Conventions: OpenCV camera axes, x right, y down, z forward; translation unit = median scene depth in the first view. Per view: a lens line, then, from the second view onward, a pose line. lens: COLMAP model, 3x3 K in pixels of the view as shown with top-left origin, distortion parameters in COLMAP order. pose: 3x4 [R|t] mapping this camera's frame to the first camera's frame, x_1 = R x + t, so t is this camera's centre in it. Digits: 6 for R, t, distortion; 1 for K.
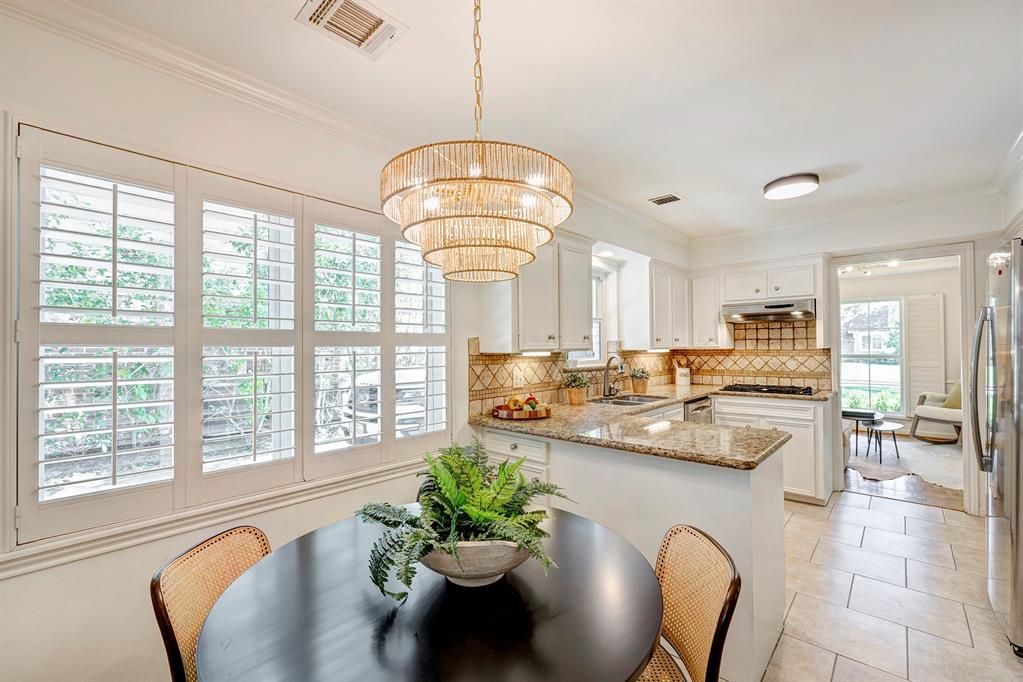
lens RADIAL K [[461.9, 0, 516.9], [0, 461.9, 342.6], [0, 0, 1]] dist [-0.001128, 0.000258]
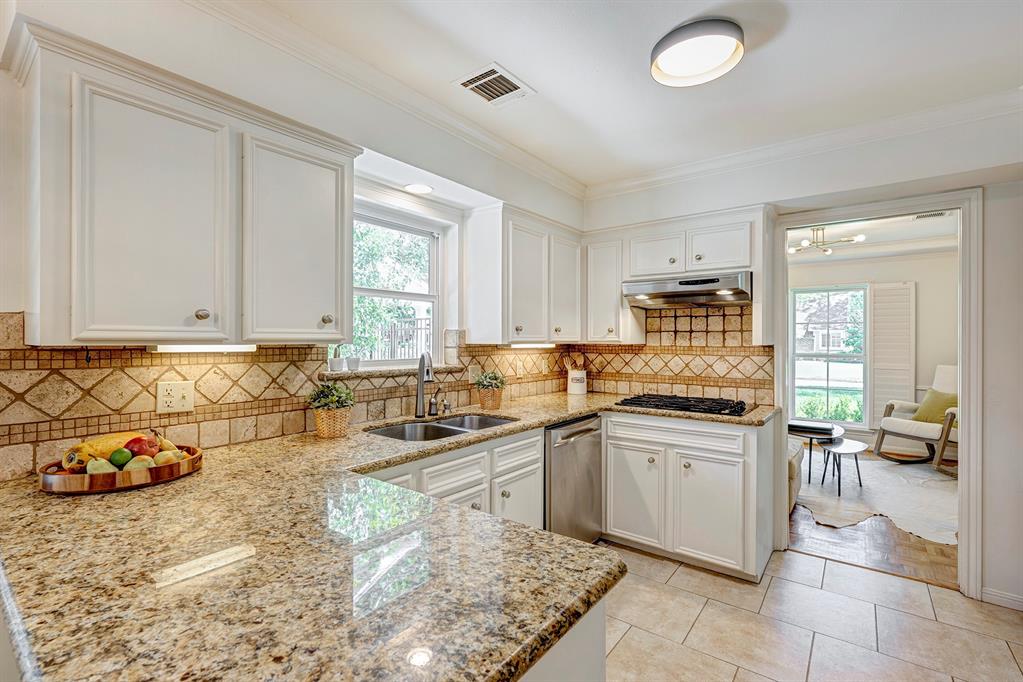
lens RADIAL K [[458.7, 0, 511.5], [0, 458.7, 341.0], [0, 0, 1]] dist [-0.000360, -0.000340]
pose [[0.998806, 0.013122, 0.047057, 0.245876], [-0.013572, 0.999865, 0.009265, 0.004613], [-0.046929, -0.009892, 0.998849, 0.320111]]
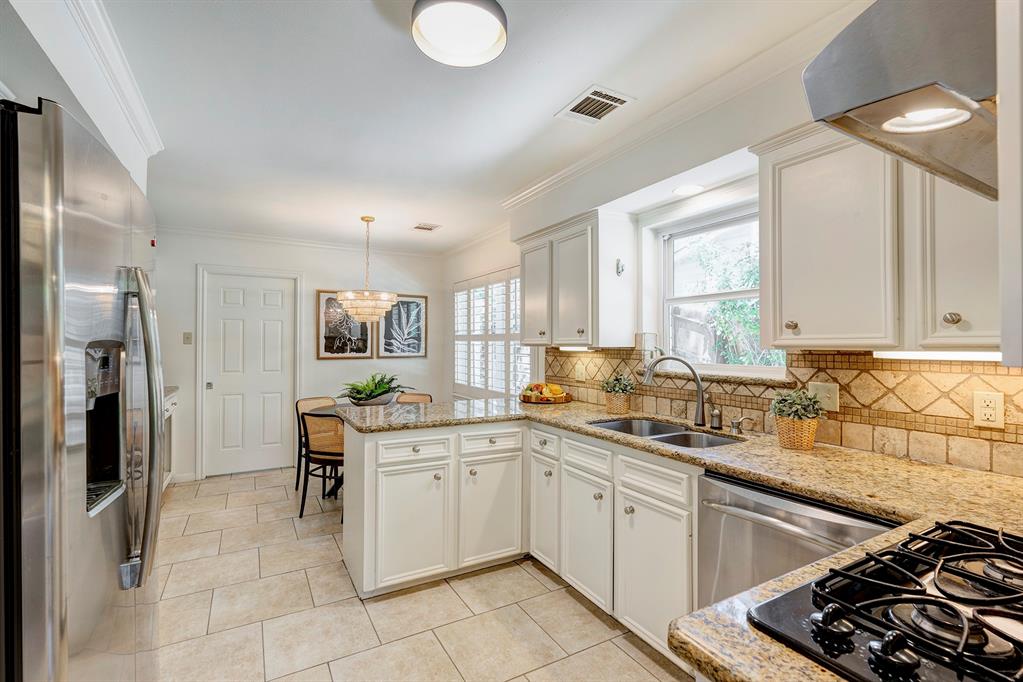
lens RADIAL K [[458.7, 0, 511.5], [0, 458.7, 341.0], [0, 0, 1]] dist [-0.000360, -0.000340]
pose [[-0.347265, -0.000469, -0.937767, 0.707815], [0.008135, 0.999961, -0.003512, 0.006754], [0.937732, -0.008849, -0.347247, 0.835773]]
